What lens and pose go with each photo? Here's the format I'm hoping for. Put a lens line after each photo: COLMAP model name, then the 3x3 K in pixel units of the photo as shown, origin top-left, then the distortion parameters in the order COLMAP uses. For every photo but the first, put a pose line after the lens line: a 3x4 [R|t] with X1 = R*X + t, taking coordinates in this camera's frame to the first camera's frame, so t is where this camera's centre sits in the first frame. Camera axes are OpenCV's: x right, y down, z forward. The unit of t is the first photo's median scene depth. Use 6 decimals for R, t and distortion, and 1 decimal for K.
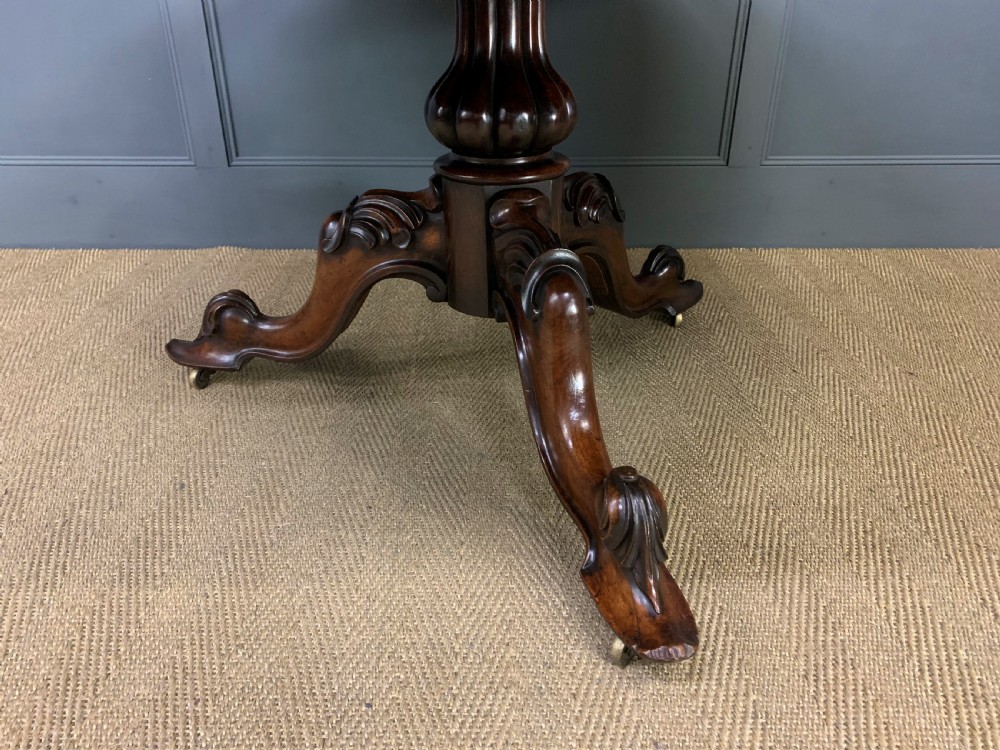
lens RADIAL K [[777.4, 0, 493.1], [0, 777.4, 373.3], [0, 0, 1]] dist [0.006010, -0.002055]
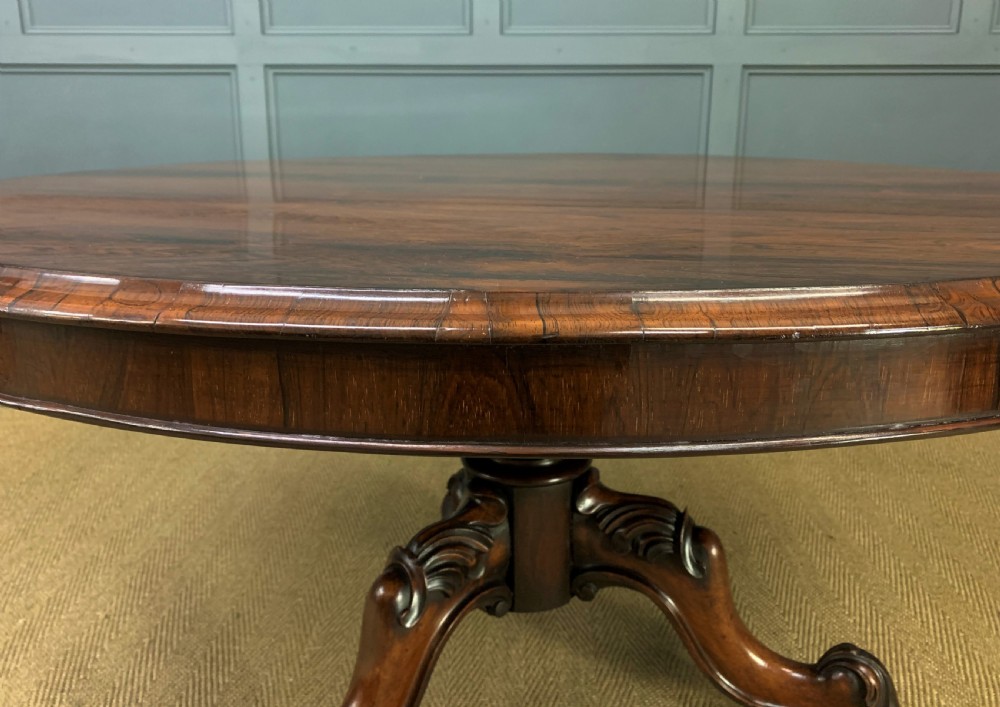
lens RADIAL K [[819.4, 0, 490.2], [0, 819.4, 310.0], [0, 0, 1]] dist [0.005909, 0.003114]
pose [[0.999009, 0.011689, -0.042941, 0.065469], [-0.021695, 0.970387, -0.240580, -0.026406], [0.038857, 0.241273, 0.969679, -0.389974]]
